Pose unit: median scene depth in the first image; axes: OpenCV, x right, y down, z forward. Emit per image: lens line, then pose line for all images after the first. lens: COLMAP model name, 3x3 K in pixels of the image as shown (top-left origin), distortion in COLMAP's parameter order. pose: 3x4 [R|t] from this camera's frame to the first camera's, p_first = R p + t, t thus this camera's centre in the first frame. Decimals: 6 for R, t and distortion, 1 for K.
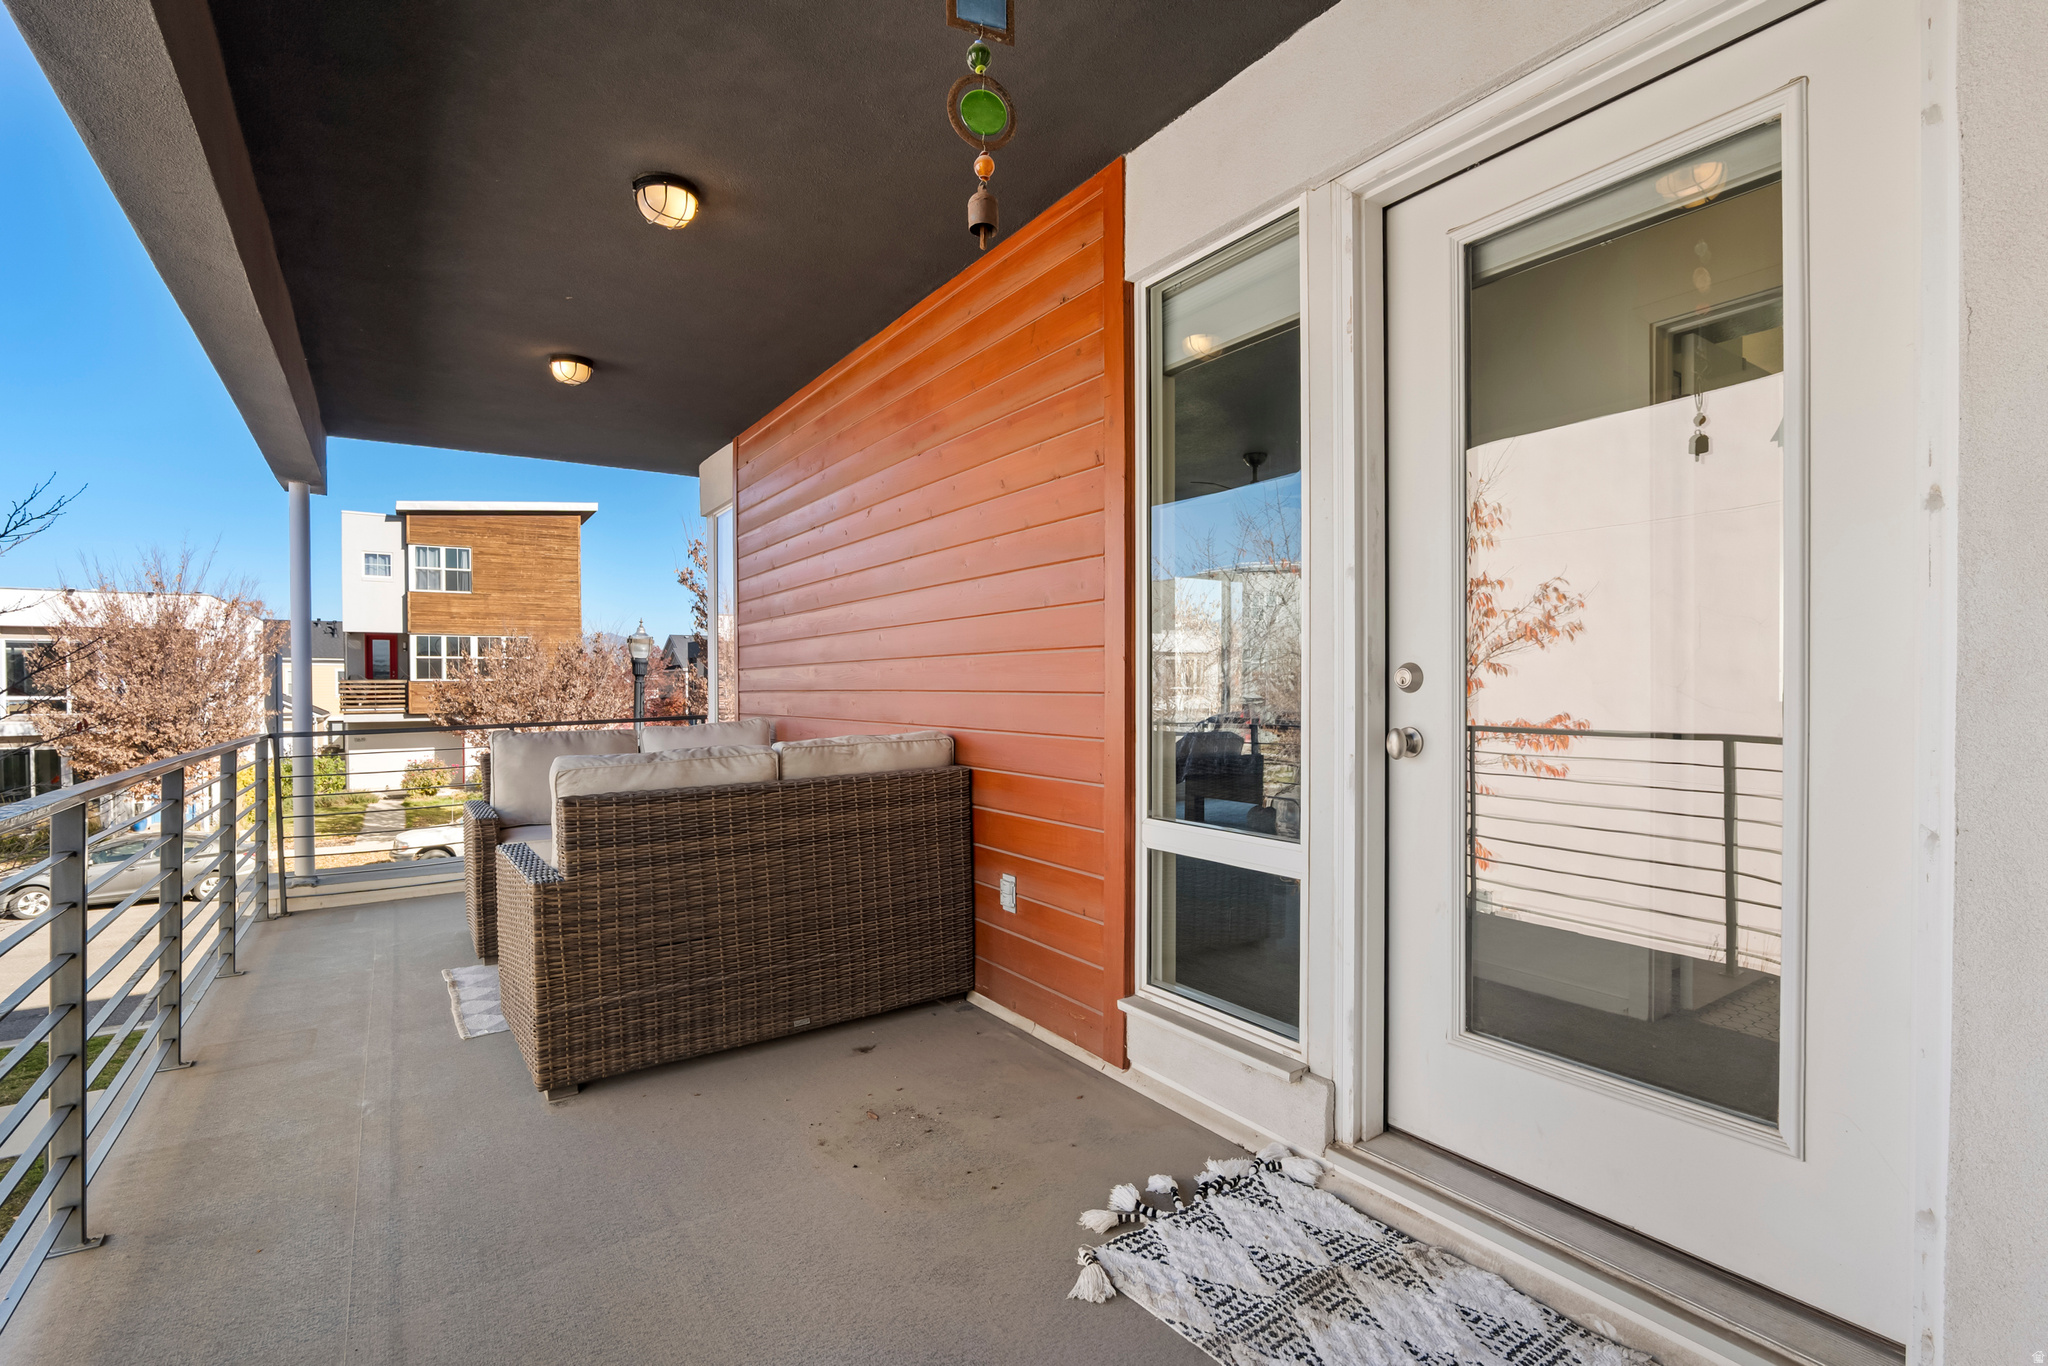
lens RADIAL K [[951.7, 0, 1021.0], [0, 951.7, 689.6], [0, 0, 1]] dist [-0.022685, 0.002192]
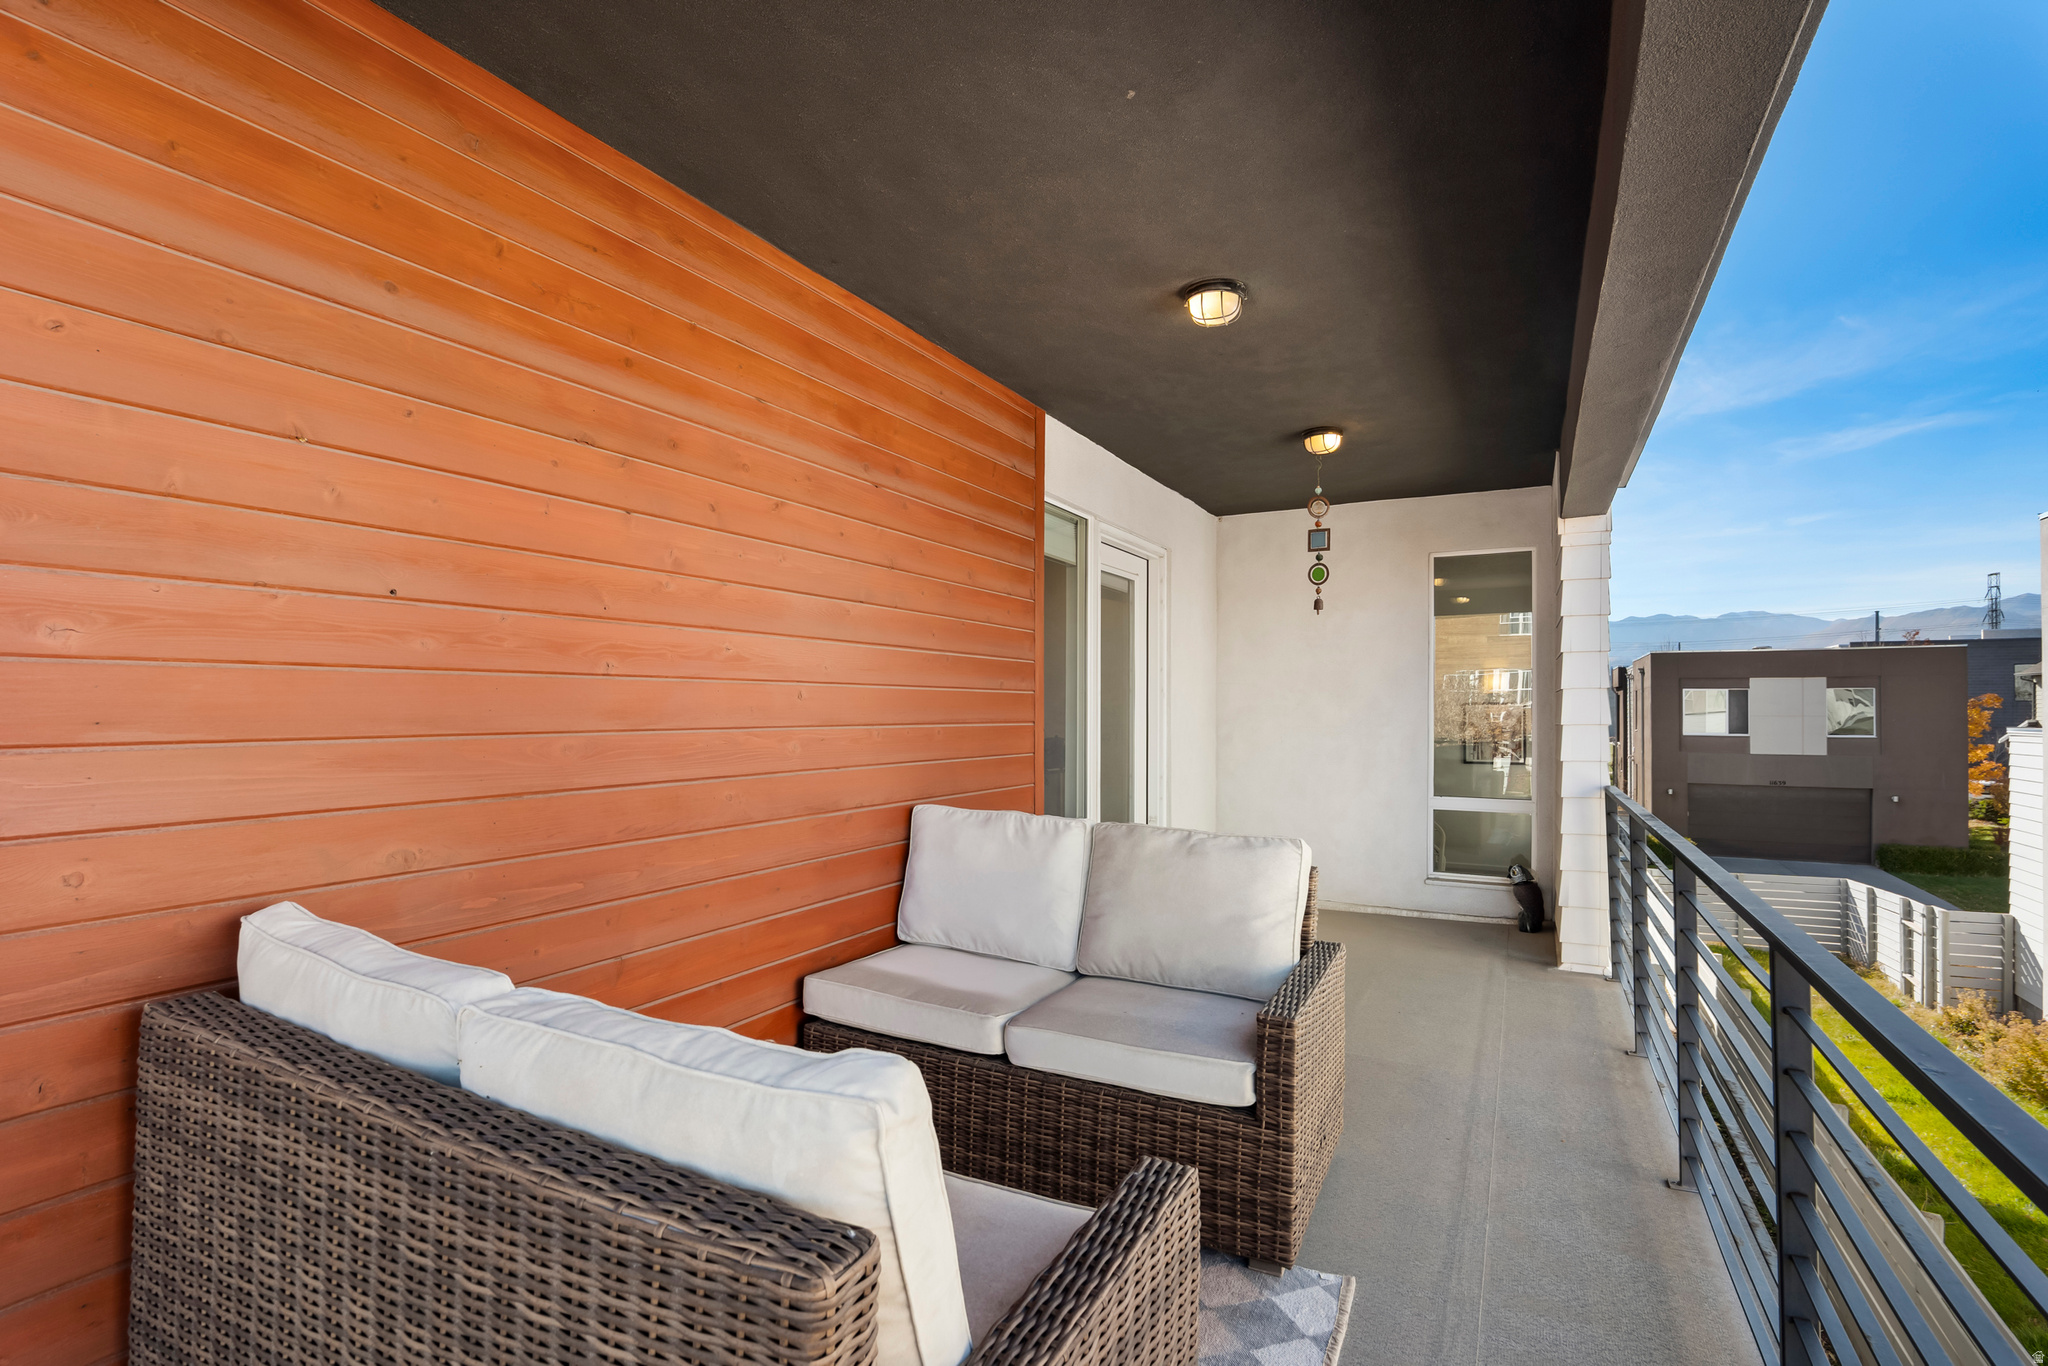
lens RADIAL K [[951.7, 0, 1019.0], [0, 951.7, 681.9], [0, 0, 1]] dist [-0.022685, 0.002192]
pose [[-0.472562, 0.025134, 0.880939, -1.041849], [0.002215, 0.999624, -0.027332, -0.055851], [-0.881295, -0.010965, -0.472440, 1.470464]]
